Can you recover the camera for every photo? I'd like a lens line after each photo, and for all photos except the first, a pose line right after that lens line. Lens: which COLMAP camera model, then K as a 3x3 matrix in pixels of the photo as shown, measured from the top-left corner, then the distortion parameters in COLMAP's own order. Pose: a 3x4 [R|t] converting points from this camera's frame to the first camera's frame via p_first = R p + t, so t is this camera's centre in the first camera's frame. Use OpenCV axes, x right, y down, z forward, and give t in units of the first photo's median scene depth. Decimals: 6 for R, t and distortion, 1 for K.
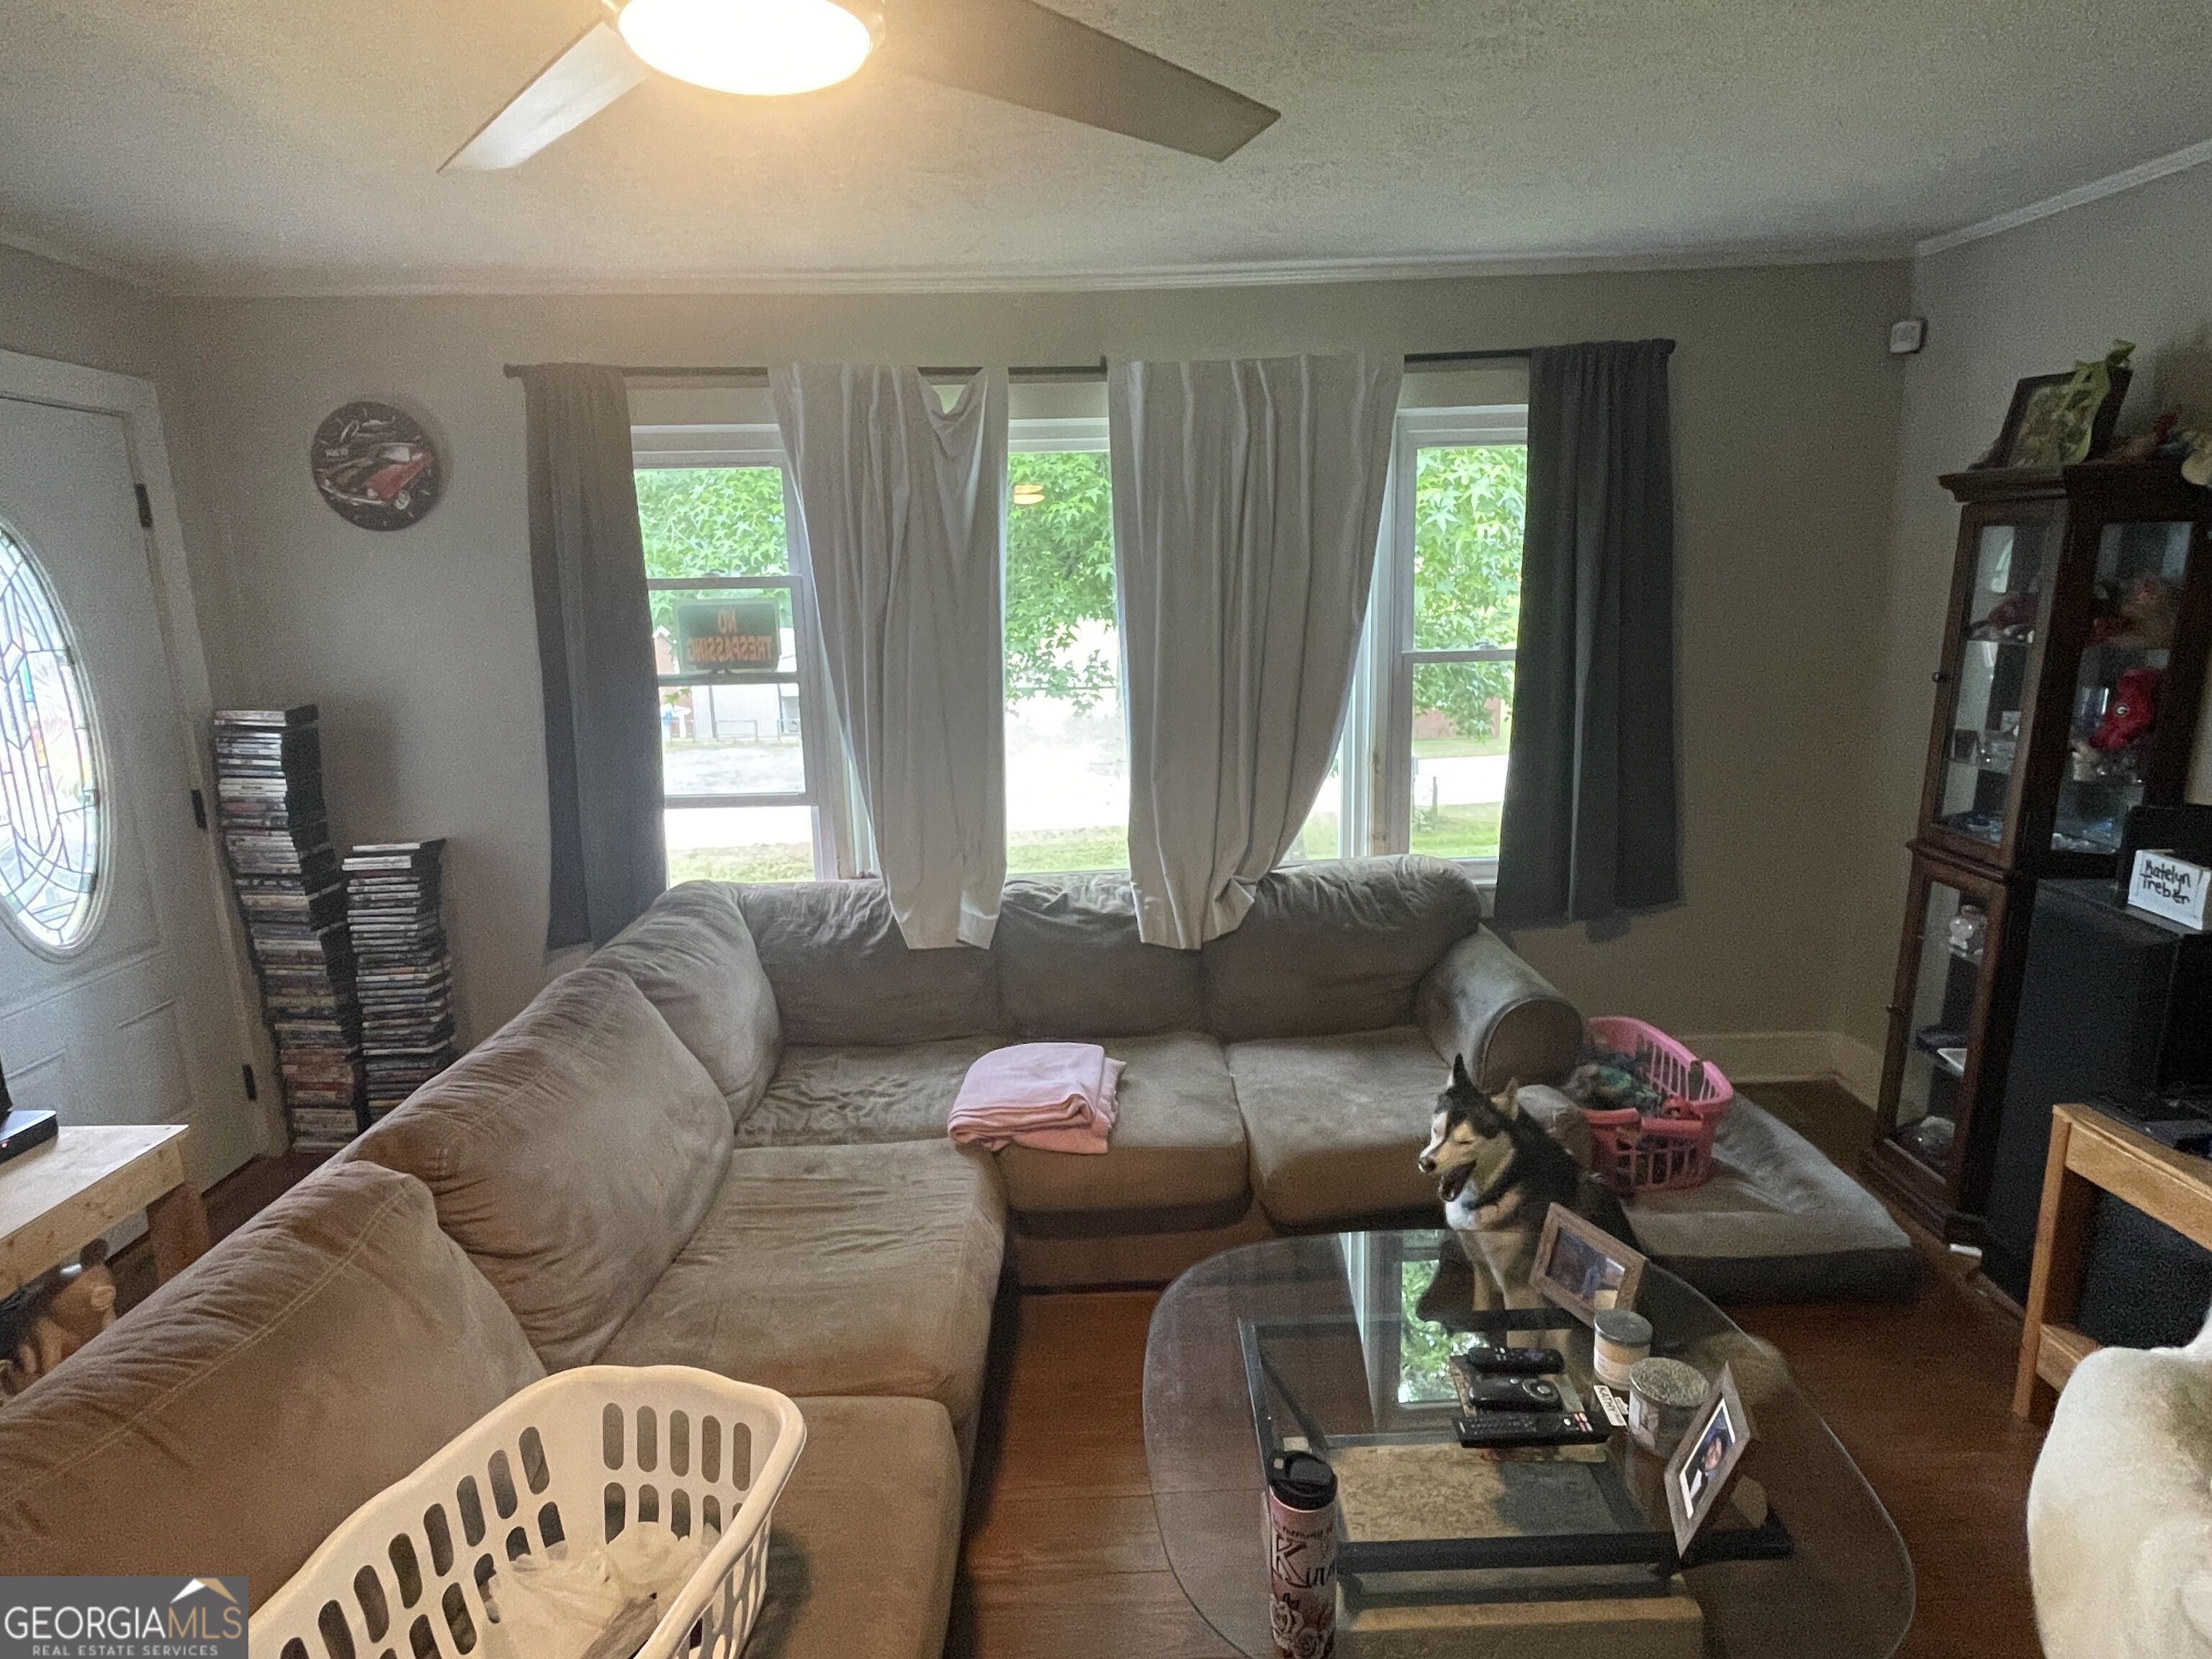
lens RADIAL K [[1186.7, 0, 1109.3], [0, 1186.7, 825.9], [0, 0, 1]] dist [-0.003607, 0.004678]
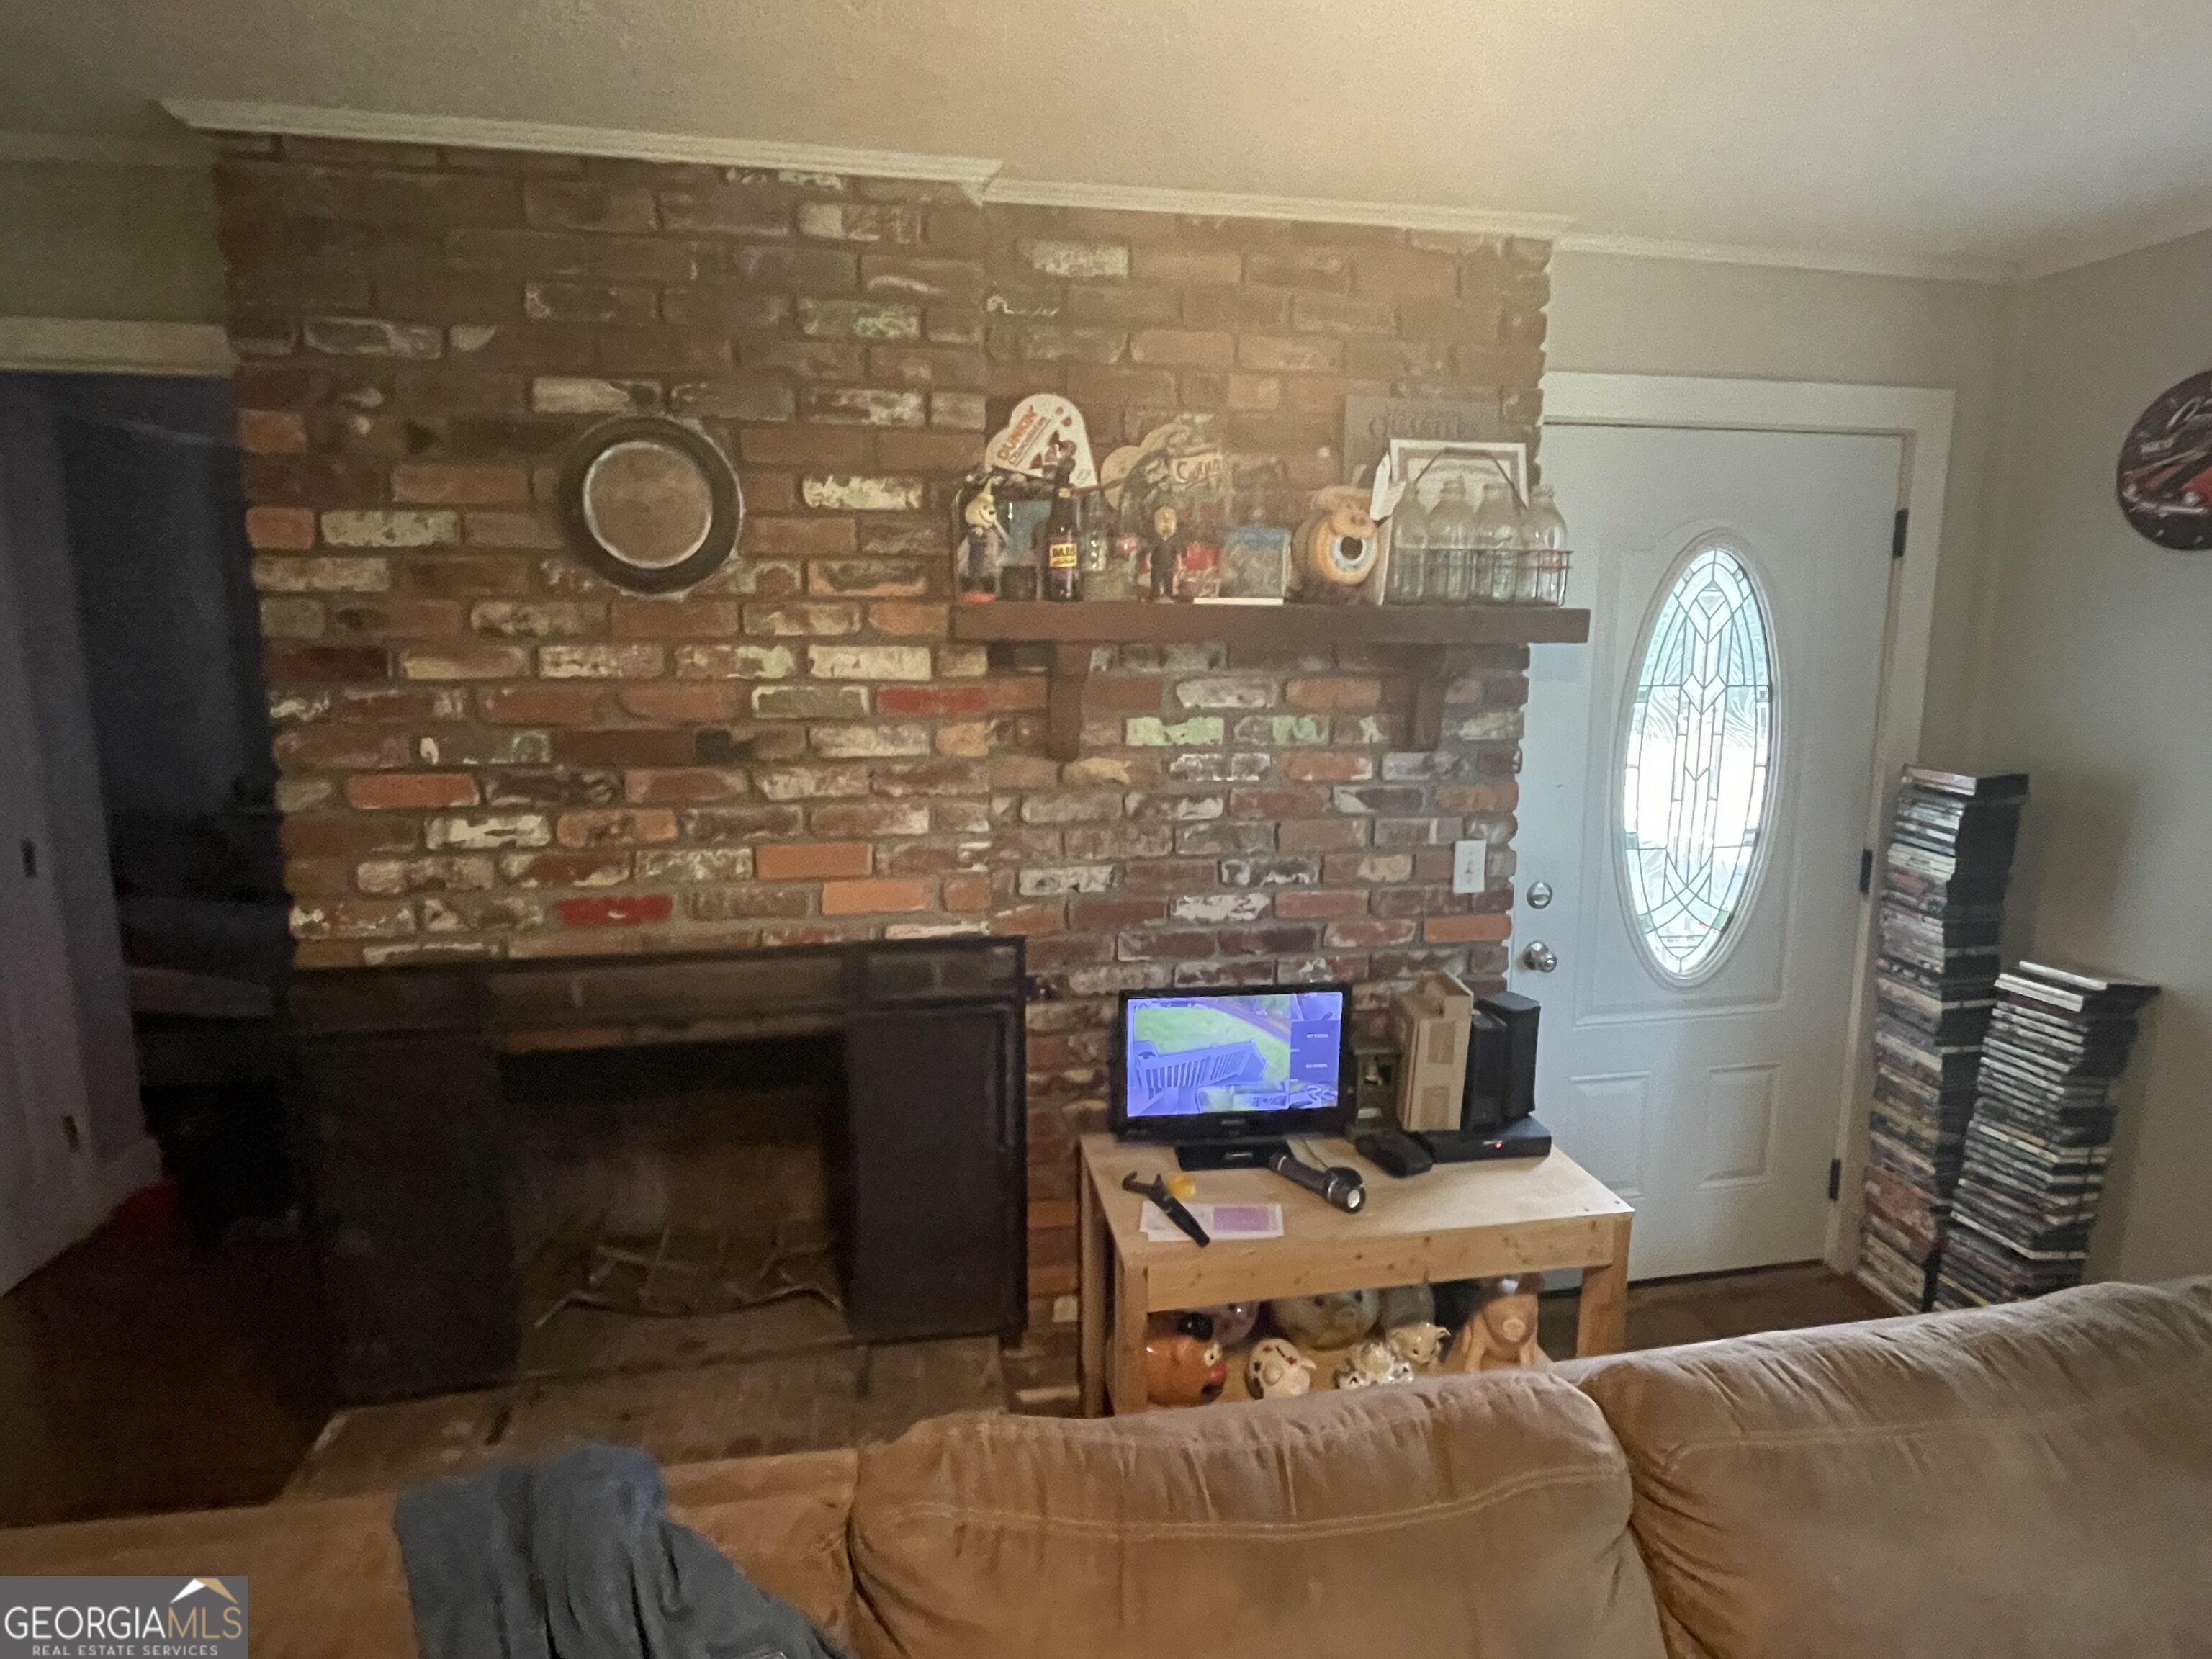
lens RADIAL K [[1186.7, 0, 1106.3], [0, 1186.7, 825.1], [0, 0, 1]] dist [-0.003607, 0.004678]
pose [[0.187944, 0.178344, -0.965852, -0.019292], [-0.212468, 0.967474, 0.137299, -0.048364], [0.958924, 0.179408, 0.219723, 0.247093]]
